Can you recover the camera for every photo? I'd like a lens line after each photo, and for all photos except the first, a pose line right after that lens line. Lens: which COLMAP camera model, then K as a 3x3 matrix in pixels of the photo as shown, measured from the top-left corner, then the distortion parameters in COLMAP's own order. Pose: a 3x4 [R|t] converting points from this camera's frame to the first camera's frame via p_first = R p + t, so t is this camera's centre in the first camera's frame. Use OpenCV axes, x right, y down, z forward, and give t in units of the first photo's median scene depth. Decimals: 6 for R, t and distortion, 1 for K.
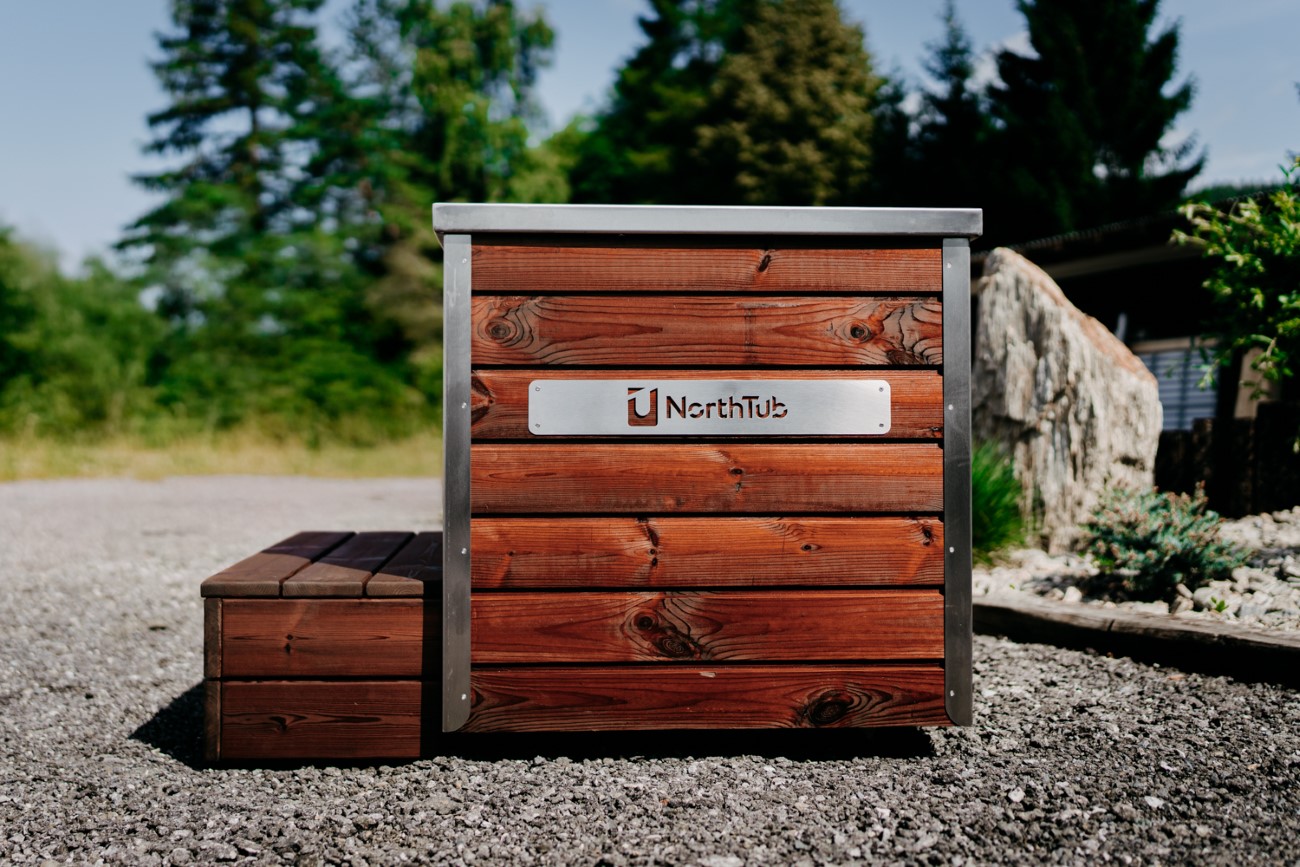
lens RADIAL K [[1371.8, 0, 650.0], [0, 1371.8, 433.5], [0, 0, 1]] dist [0.000565, -0.001907]
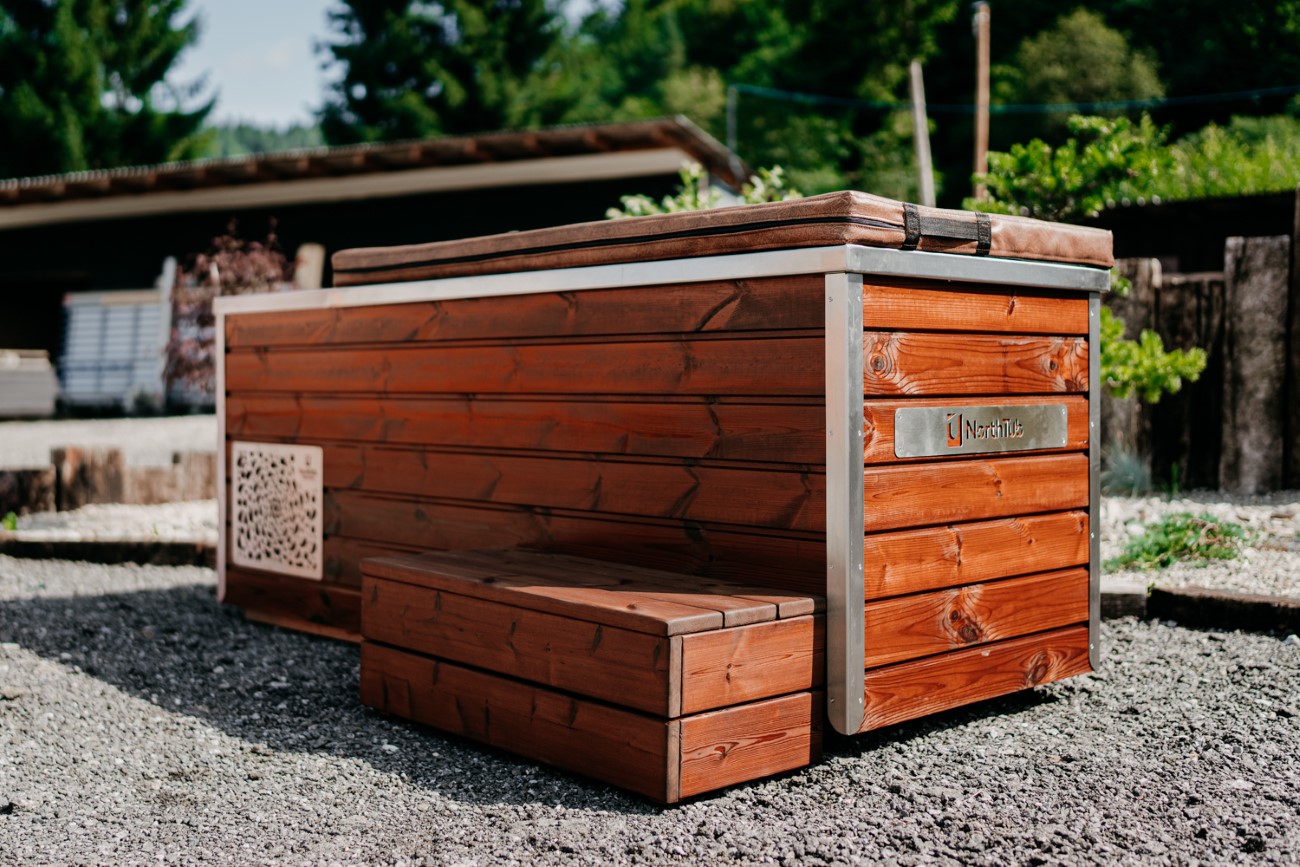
lens RADIAL K [[1474.8, 0, 650.0], [0, 1474.8, 433.5], [0, 0, 1]] dist [-0.000308, -0.004646]
pose [[0.769815, -0.023352, 0.637840, -0.989708], [0.001769, 0.999405, 0.034454, -0.059395], [-0.638265, -0.025394, 0.769398, 0.206536]]
